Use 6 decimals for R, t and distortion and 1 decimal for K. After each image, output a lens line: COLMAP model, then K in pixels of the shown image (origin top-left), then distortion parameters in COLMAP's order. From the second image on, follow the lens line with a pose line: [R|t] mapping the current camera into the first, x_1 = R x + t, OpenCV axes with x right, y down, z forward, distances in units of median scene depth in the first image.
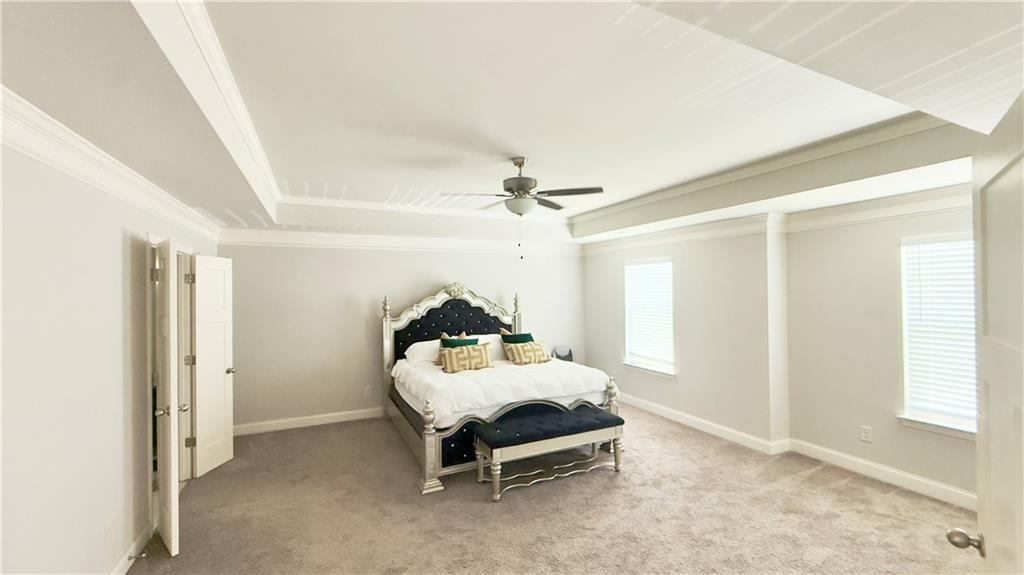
lens RADIAL K [[409.4, 0, 509.0], [0, 409.4, 288.9], [0, 0, 1]] dist [0.001646, -0.000236]
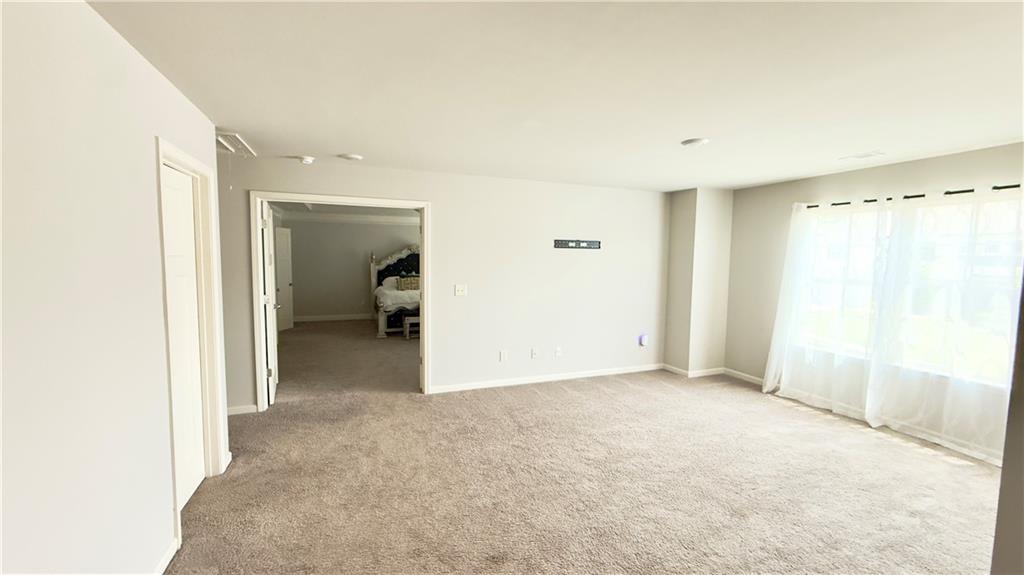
lens RADIAL K [[409.4, 0, 514.4], [0, 409.4, 287.8], [0, 0, 1]] dist [0.001646, -0.000236]
pose [[0.997752, 0.031652, -0.059076, 0.465202], [-0.026475, 0.995905, 0.086444, 0.009704], [0.061570, -0.084685, 0.994504, -0.813782]]
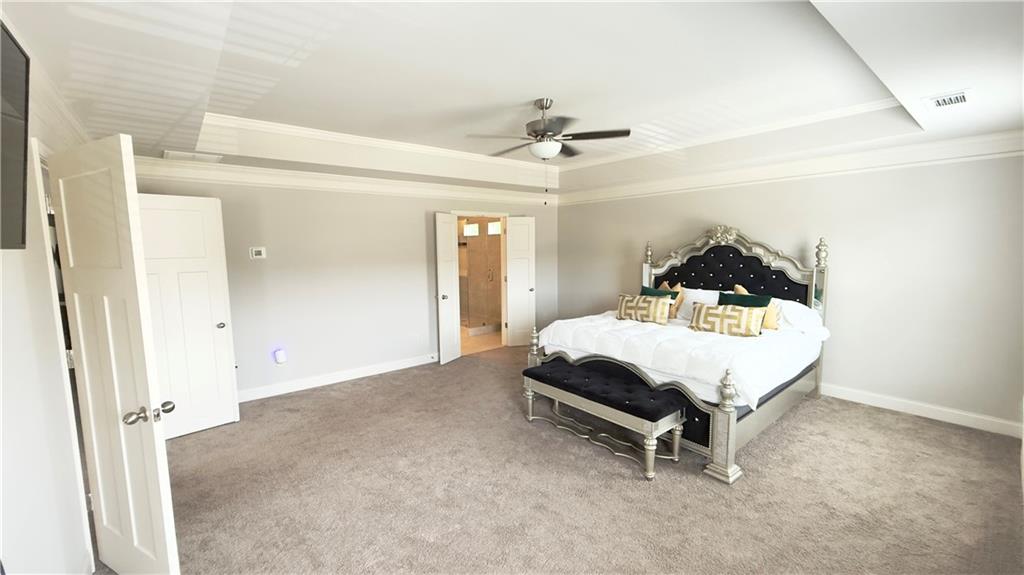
lens RADIAL K [[409.4, 0, 510.5], [0, 409.4, 286.8], [0, 0, 1]] dist [0.001646, -0.000236]
pose [[0.247898, 0.110018, -0.962519, 0.685980], [0.019203, 0.992778, 0.118422, 0.001143], [0.968596, -0.047840, 0.243995, 0.453386]]
